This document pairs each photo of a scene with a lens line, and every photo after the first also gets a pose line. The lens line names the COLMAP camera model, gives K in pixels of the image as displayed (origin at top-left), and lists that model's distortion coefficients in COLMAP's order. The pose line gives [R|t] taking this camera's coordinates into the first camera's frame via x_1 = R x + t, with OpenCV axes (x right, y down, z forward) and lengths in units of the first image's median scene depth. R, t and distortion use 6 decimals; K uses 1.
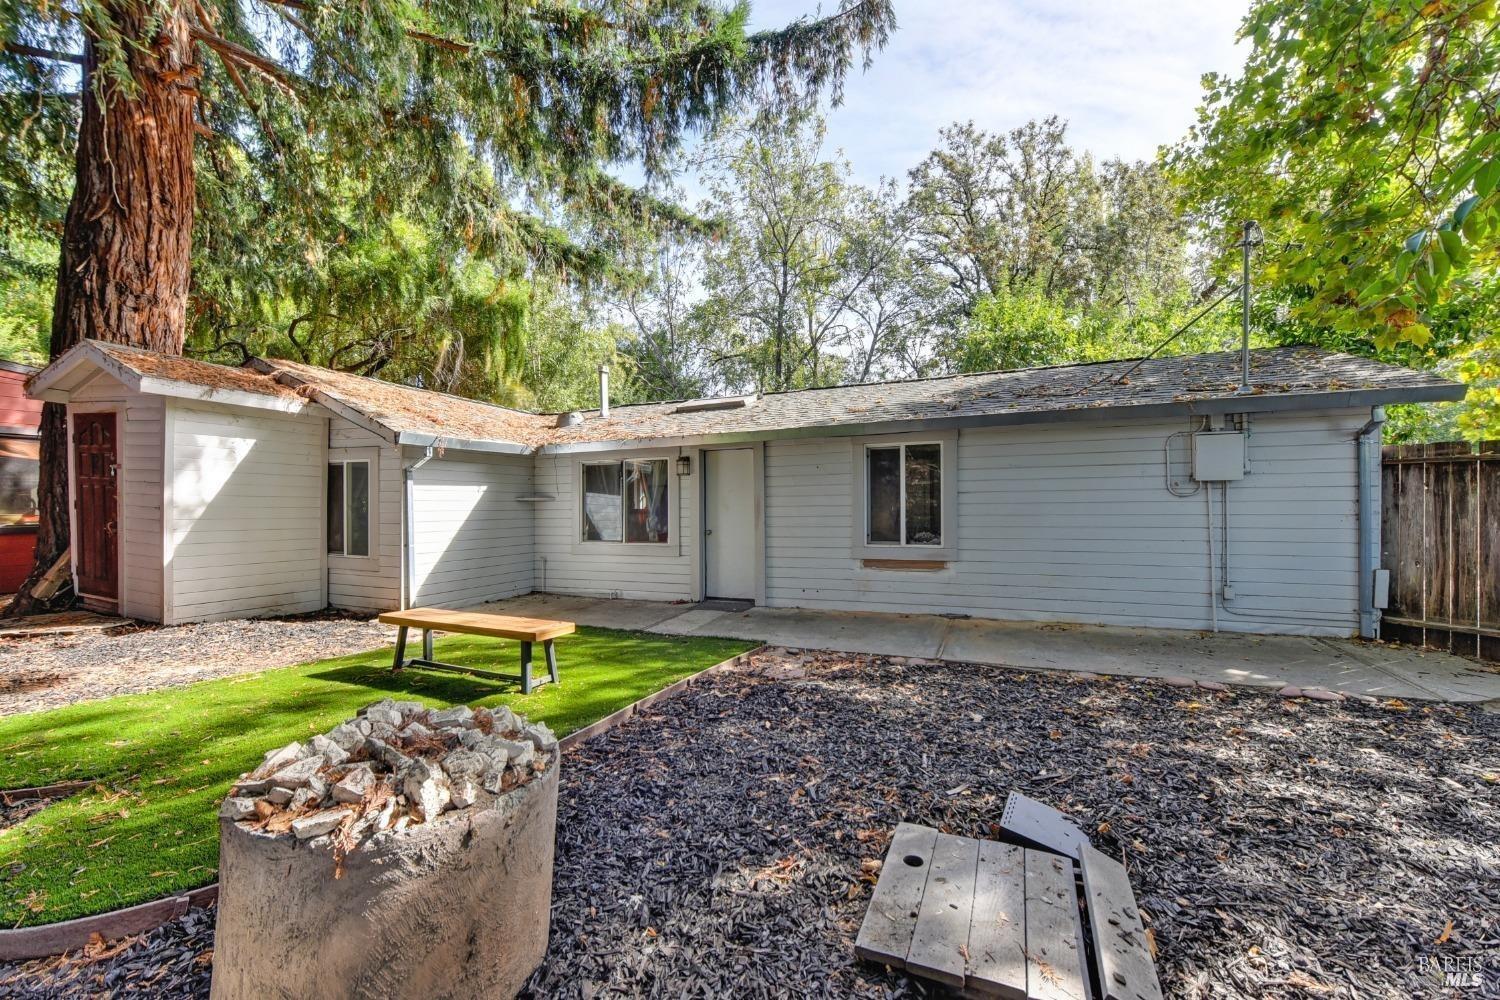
lens RADIAL K [[587.2, 0, 751.5], [0, 587.2, 519.7], [0, 0, 1]] dist [0.000599, -0.000076]
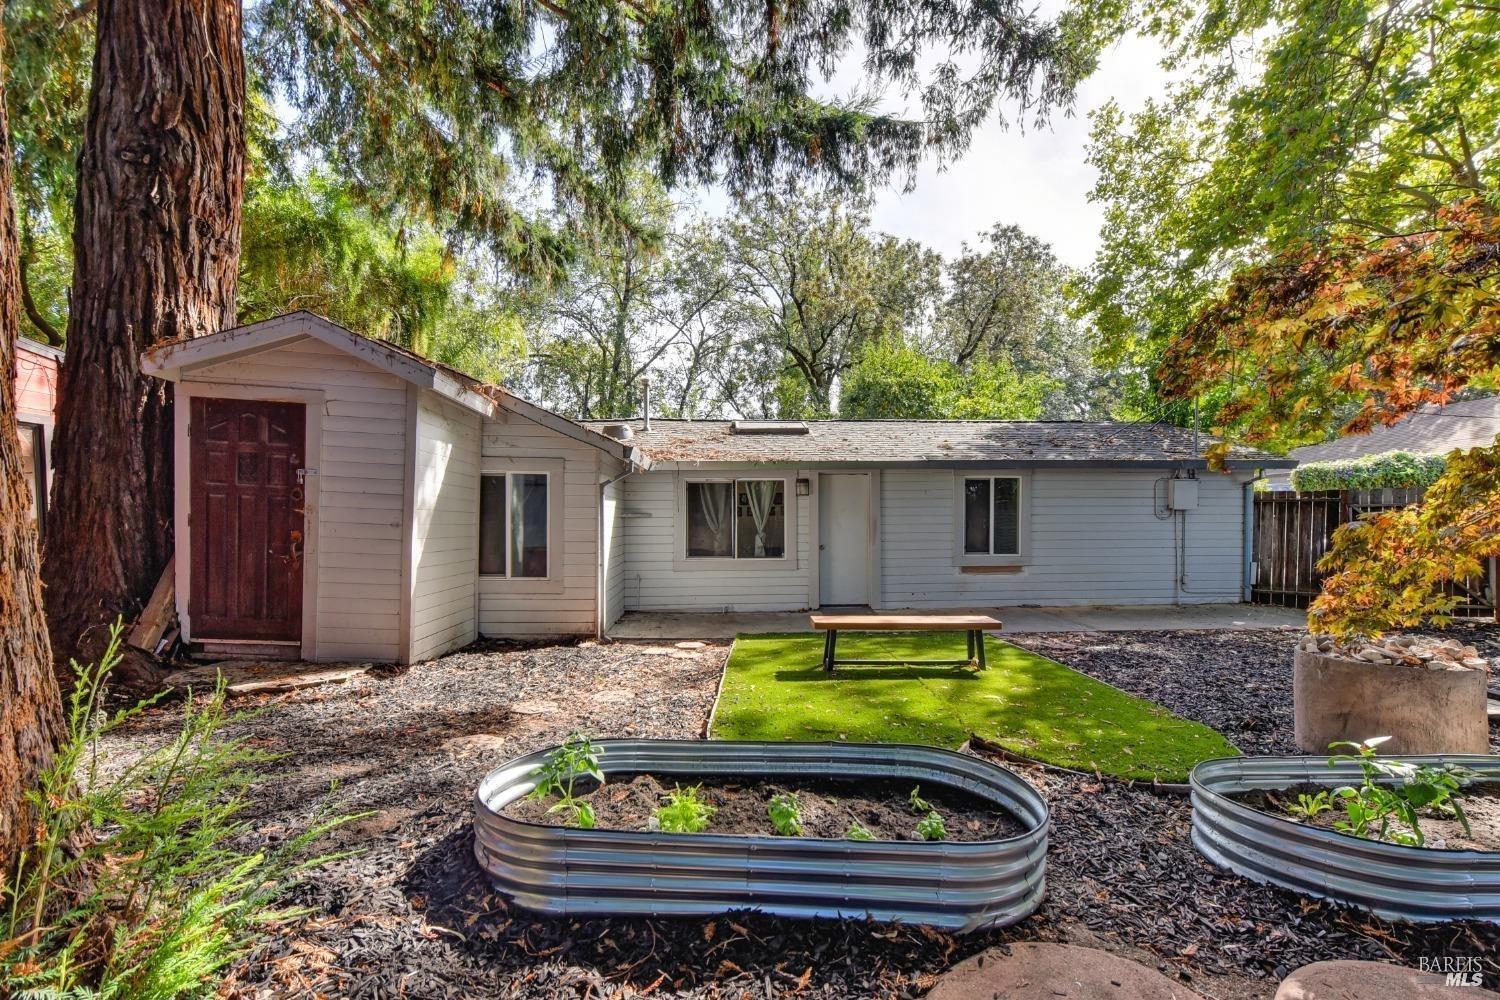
lens RADIAL K [[631.5, 0, 753.5], [0, 631.5, 536.0], [0, 0, 1]] dist [0.006482, -0.000245]
pose [[0.896563, -0.005297, 0.442884, -0.827330], [0.005415, 0.999985, 0.000998, -0.002107], [-0.442883, 0.001503, 0.896578, -0.026957]]
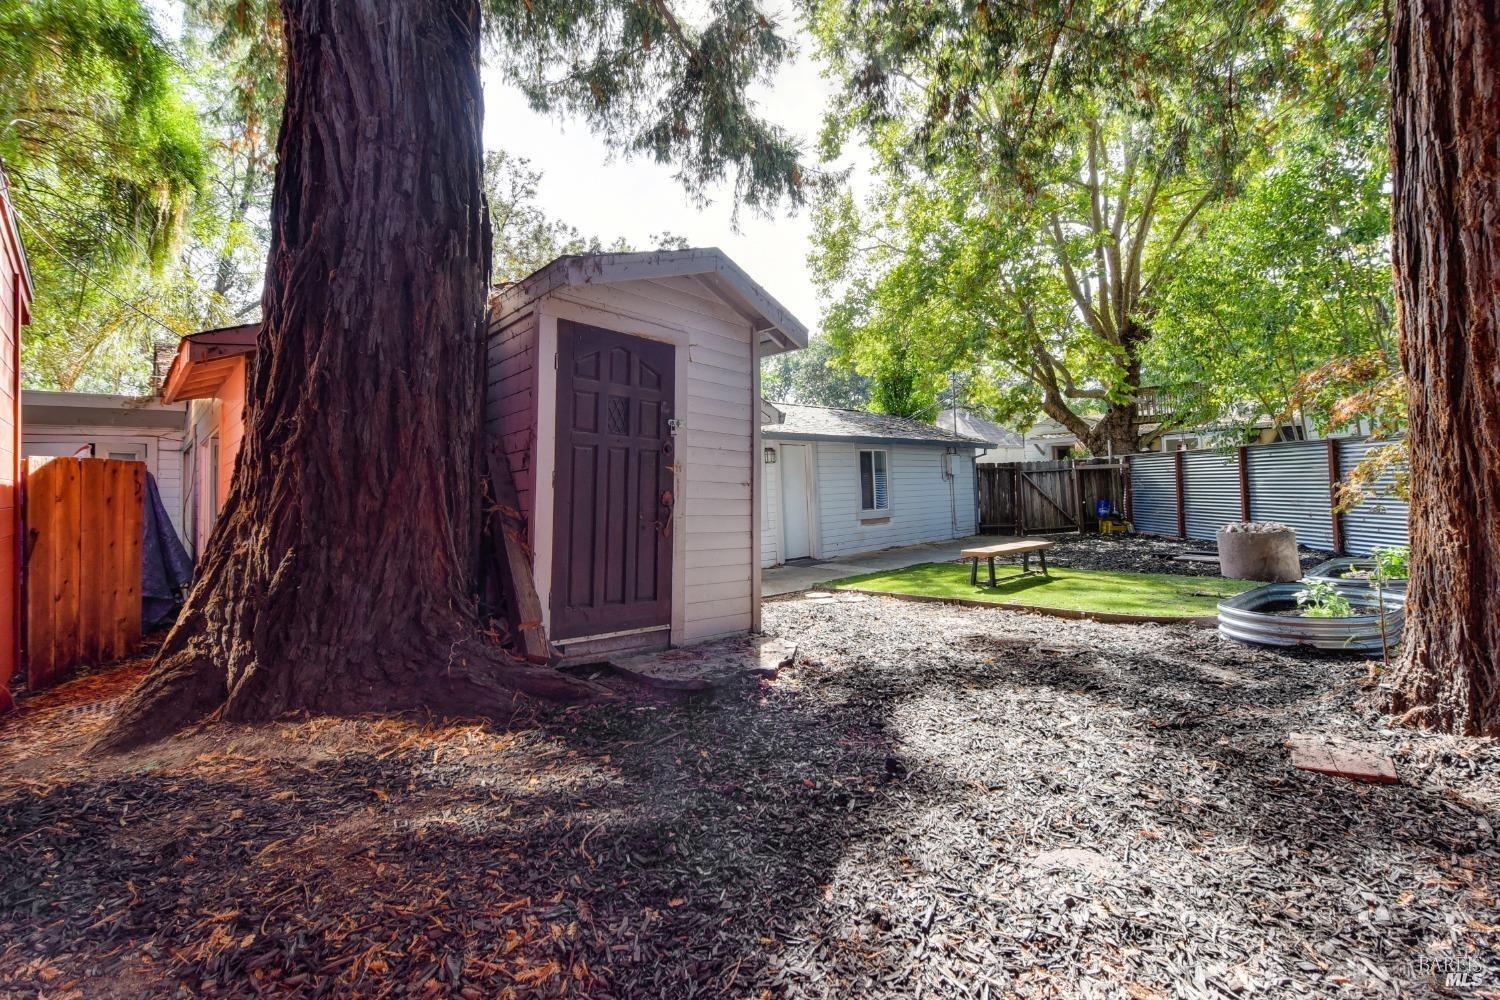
lens RADIAL K [[639.0, 0, 750.6], [0, 639.0, 464.1], [0, 0, 1]] dist [0.000132, -0.000071]
pose [[0.407210, 0.034034, 0.912700, -1.550831], [0.043221, 0.997468, -0.056478, 0.001502], [-0.912311, 0.062446, 0.404708, 0.564102]]
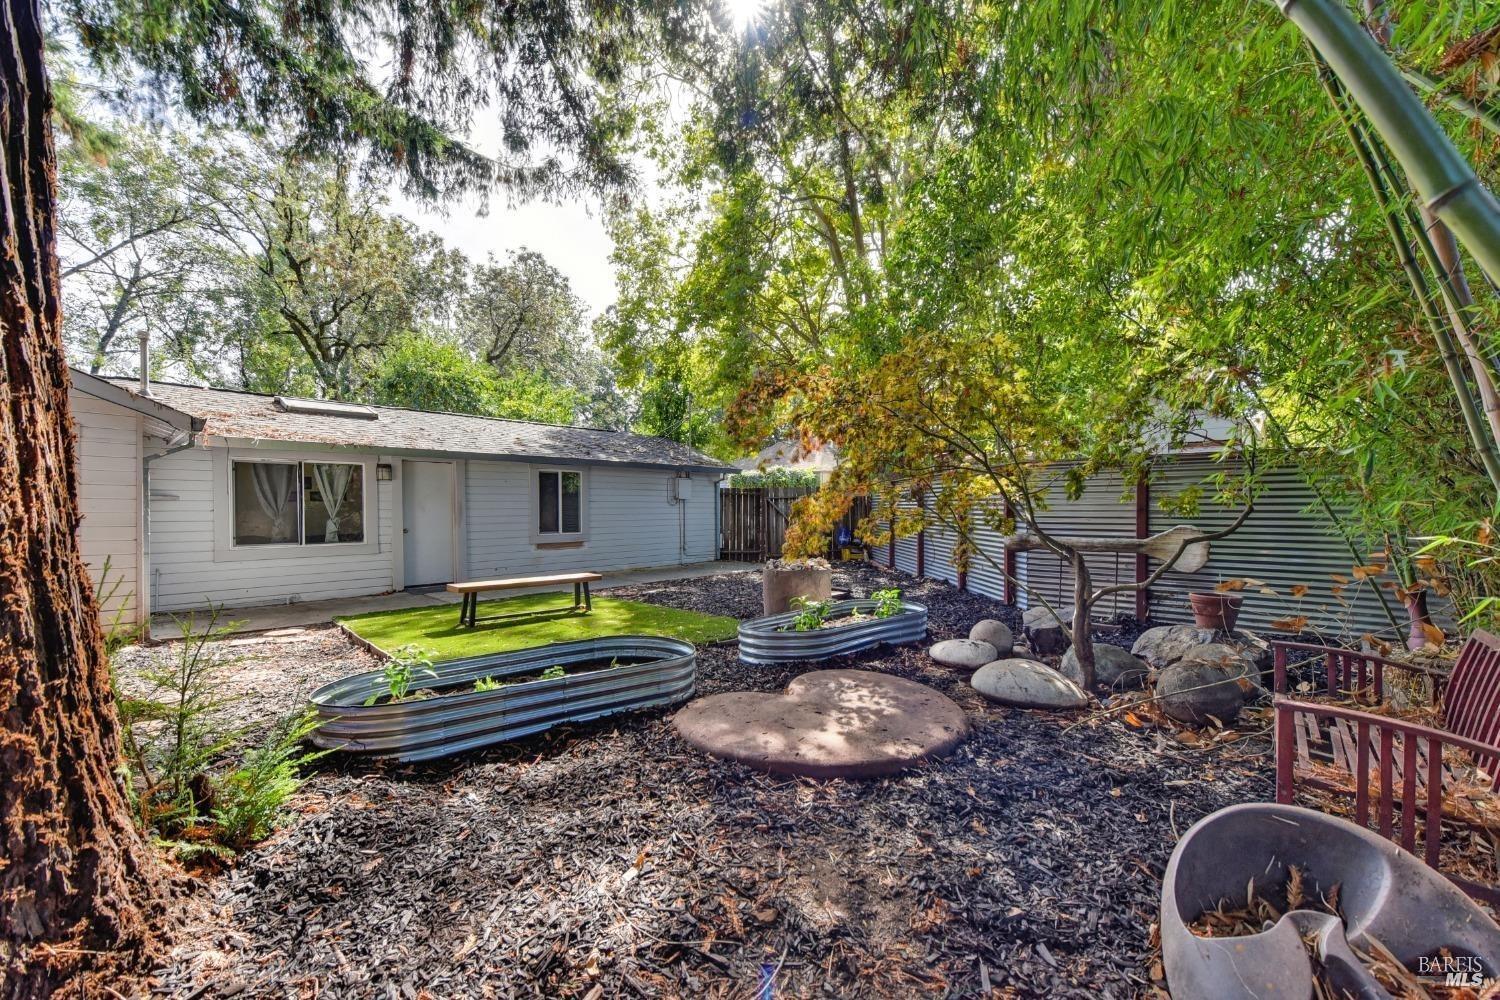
lens RADIAL K [[587.2, 0, 751.5], [0, 587.2, 519.7], [0, 0, 1]] dist [0.000599, -0.000076]
pose [[0.348233, -0.008421, 0.937370, -1.059488], [0.023263, 0.999729, 0.000339, 0.017372], [-0.937119, 0.021687, 0.348335, -0.057853]]
